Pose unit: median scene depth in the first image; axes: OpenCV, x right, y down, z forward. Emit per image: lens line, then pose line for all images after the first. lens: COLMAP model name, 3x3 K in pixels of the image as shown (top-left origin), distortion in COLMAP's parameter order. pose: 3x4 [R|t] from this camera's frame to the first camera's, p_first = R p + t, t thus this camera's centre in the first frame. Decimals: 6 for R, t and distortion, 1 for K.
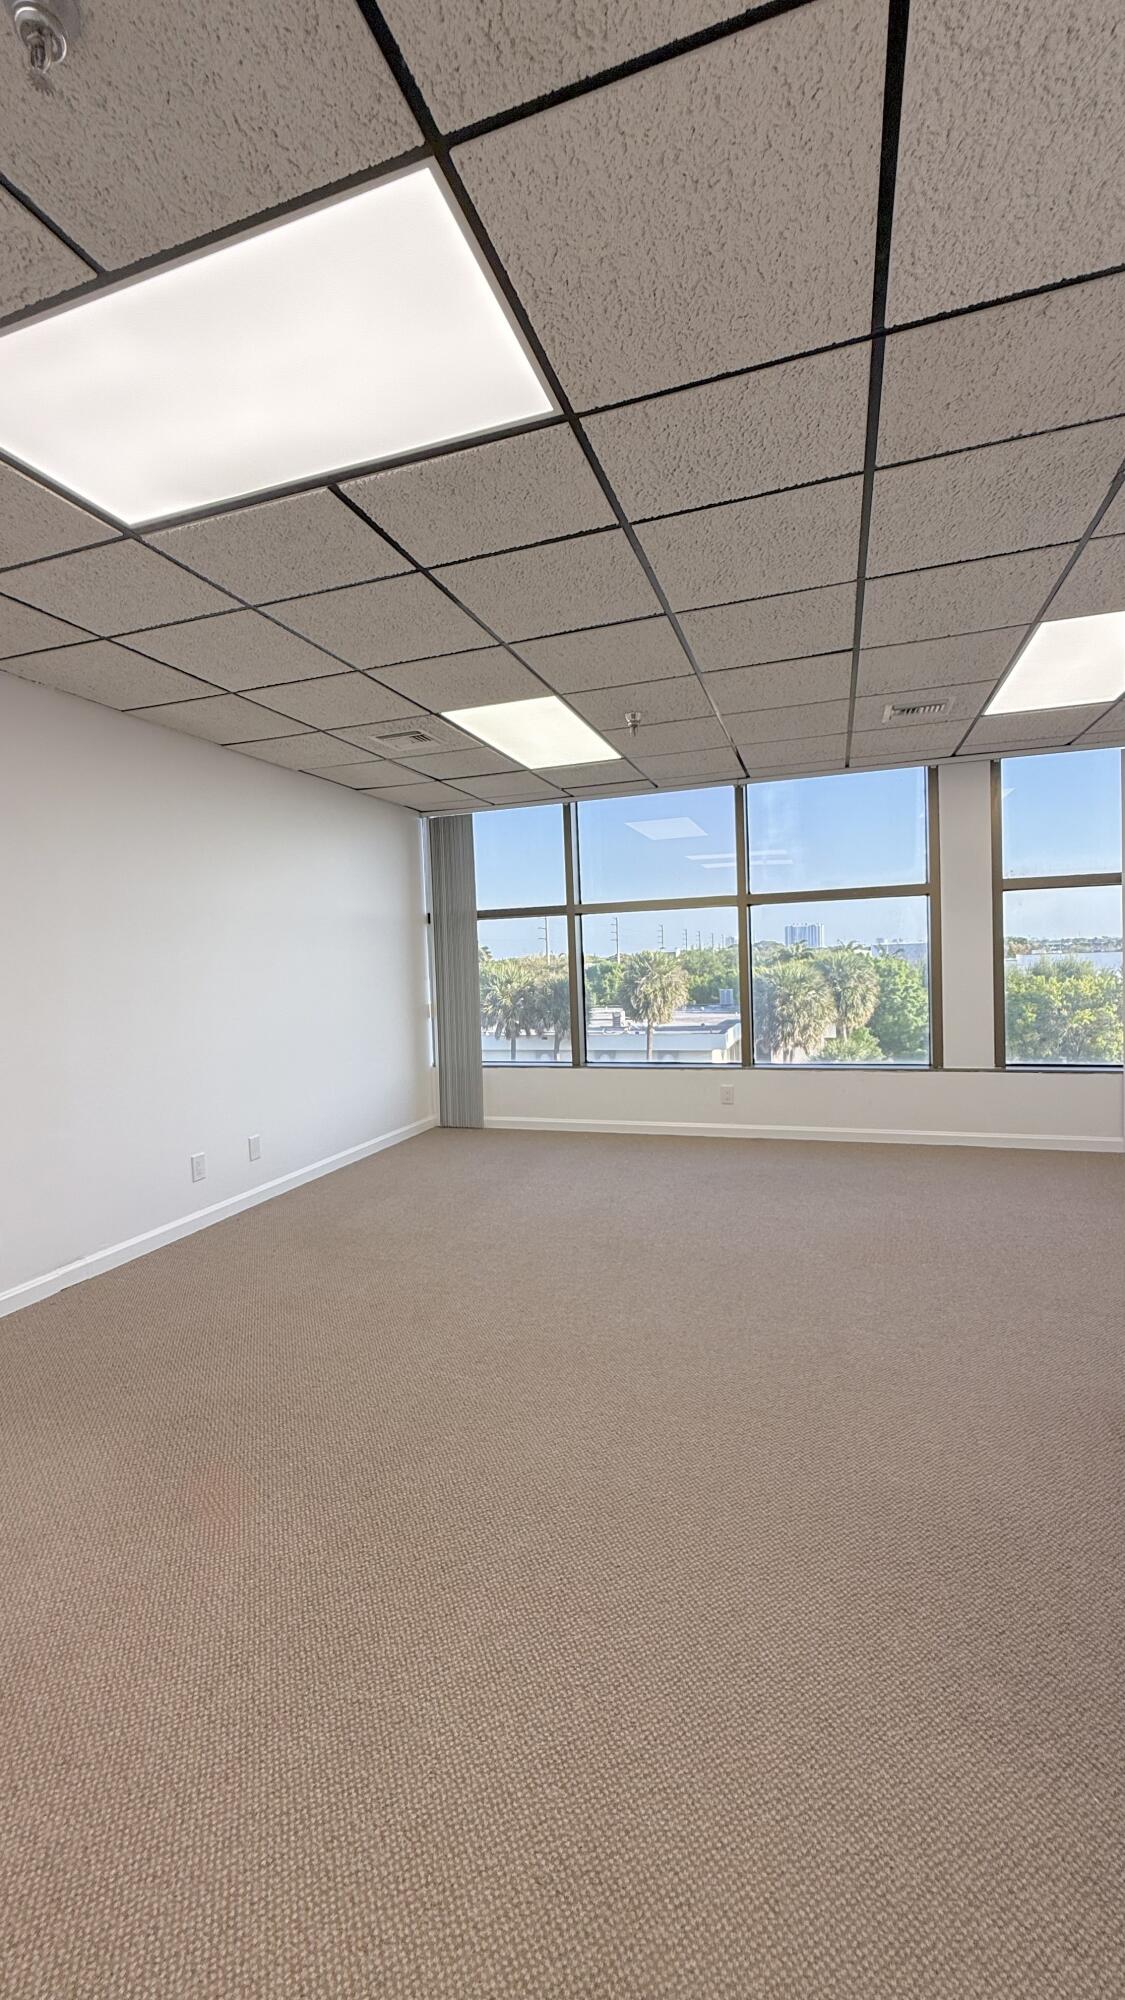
lens RADIAL K [[799.6, 0, 563.2], [0, 799.6, 995.4], [0, 0, 1]] dist [-0.000214, 0.000077]
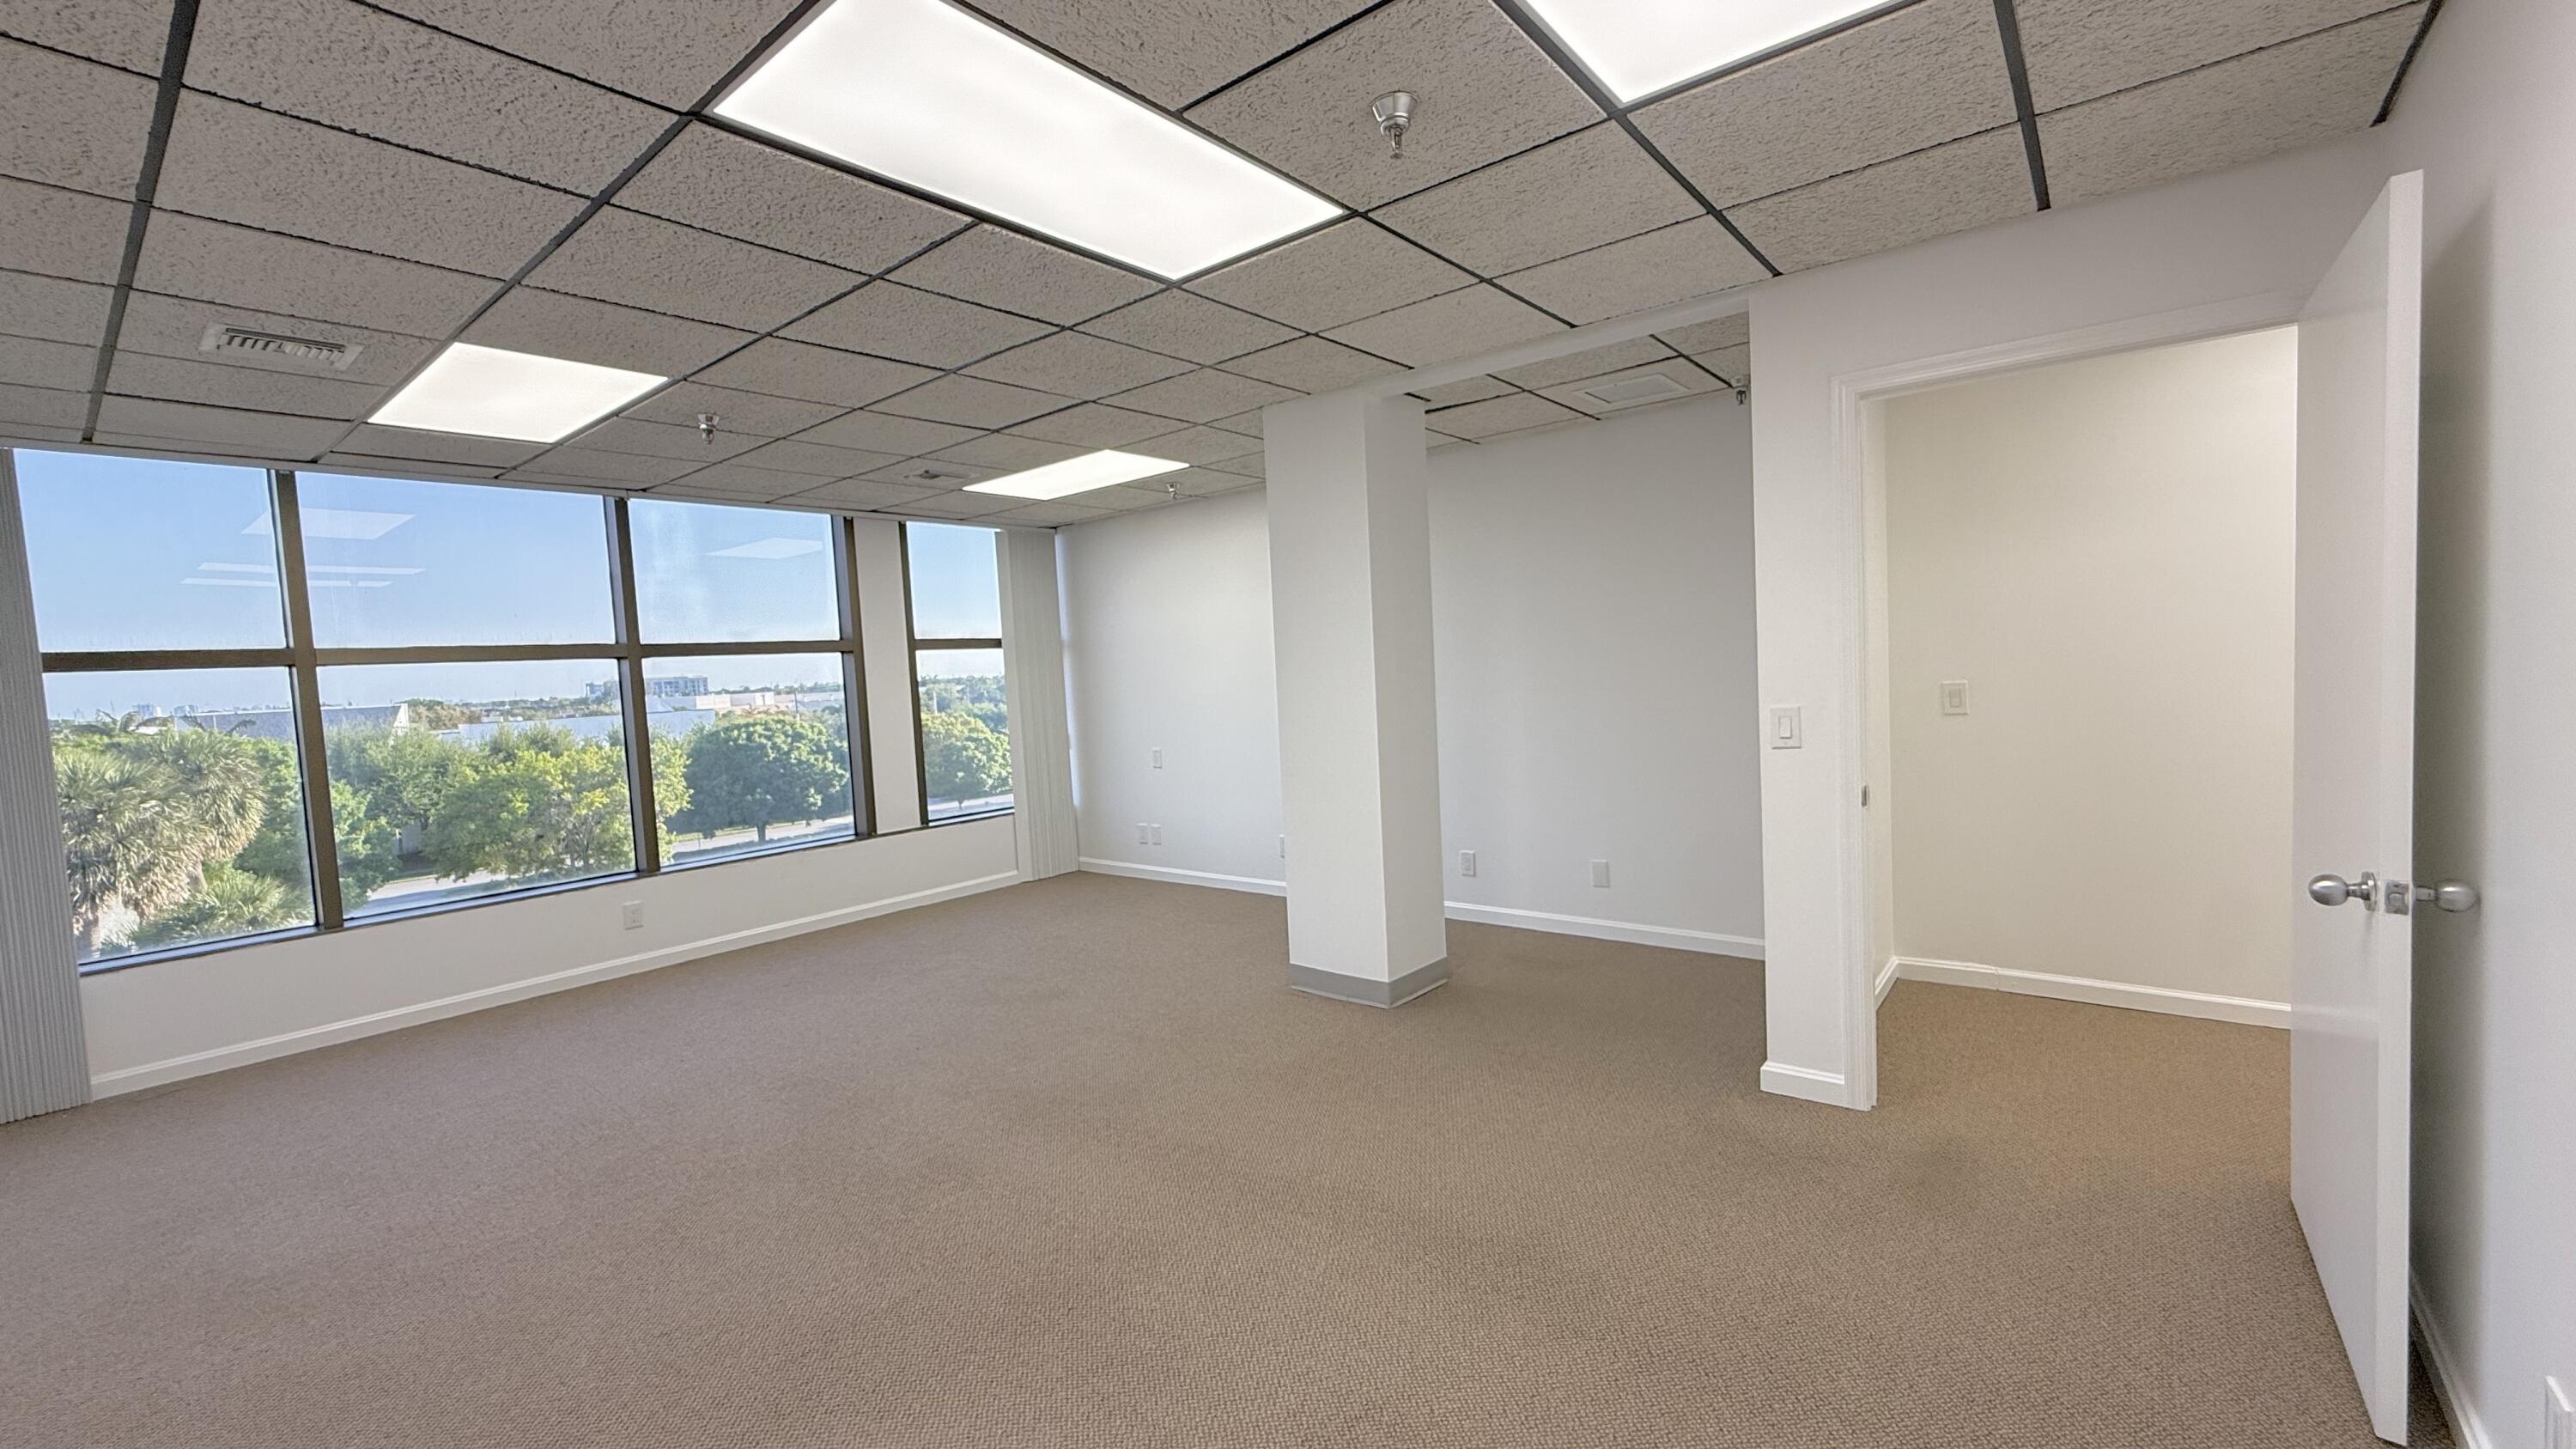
lens RADIAL K [[1030.1, 0, 1280.7], [0, 1030.1, 724.2], [0, 0, 1]] dist [-0.000214, 0.000077]
pose [[0.352548, -0.036416, 0.935085, -0.563227], [0.080627, 0.996709, 0.008418, -0.012512], [-0.932314, 0.072426, 0.354323, 0.120605]]
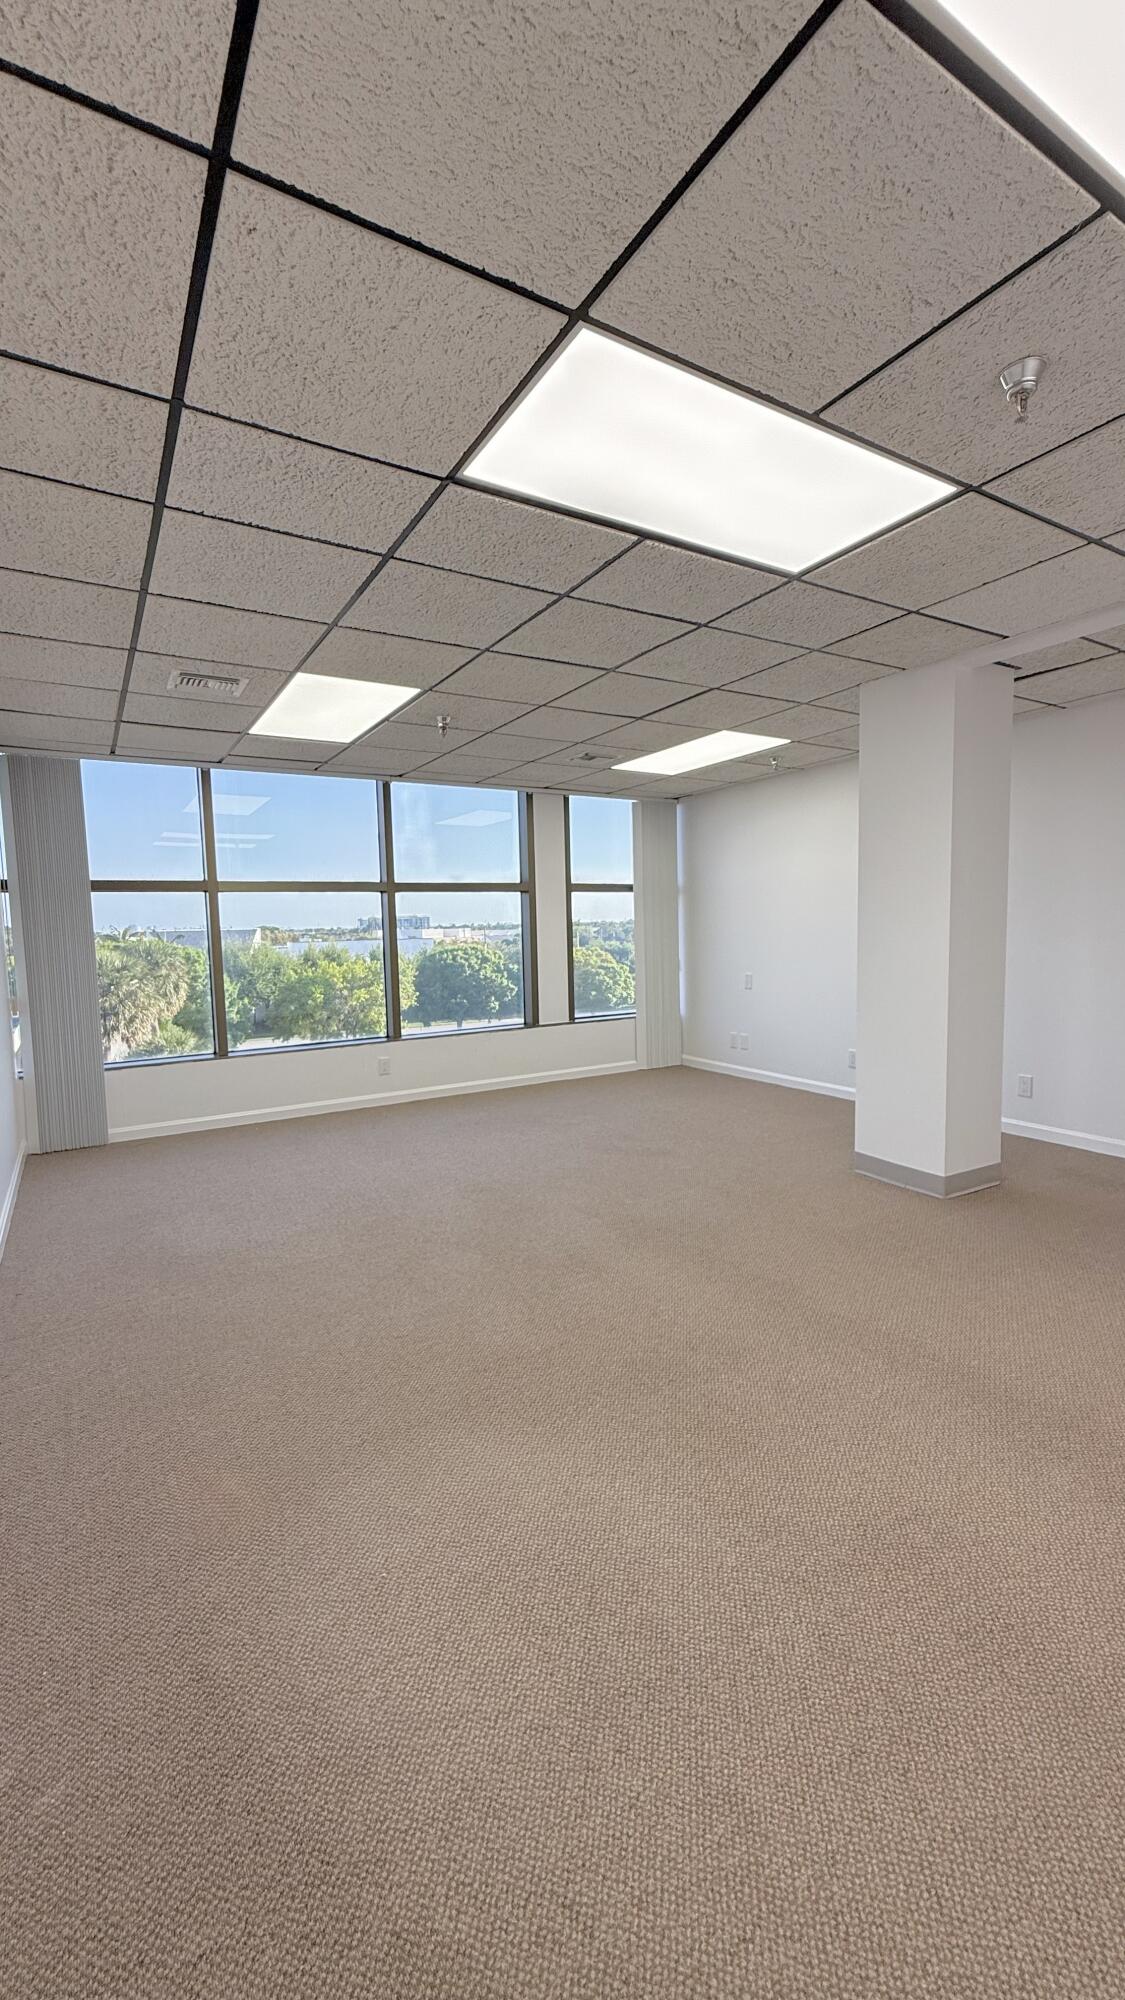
lens RADIAL K [[799.6, 0, 563.2], [0, 799.6, 995.4], [0, 0, 1]] dist [-0.000214, 0.000077]
pose [[0.645966, -0.046238, 0.761965, -0.562232], [0.034582, 0.998912, 0.031299, 0.003390], [-0.762583, 0.006132, 0.646862, 0.135246]]
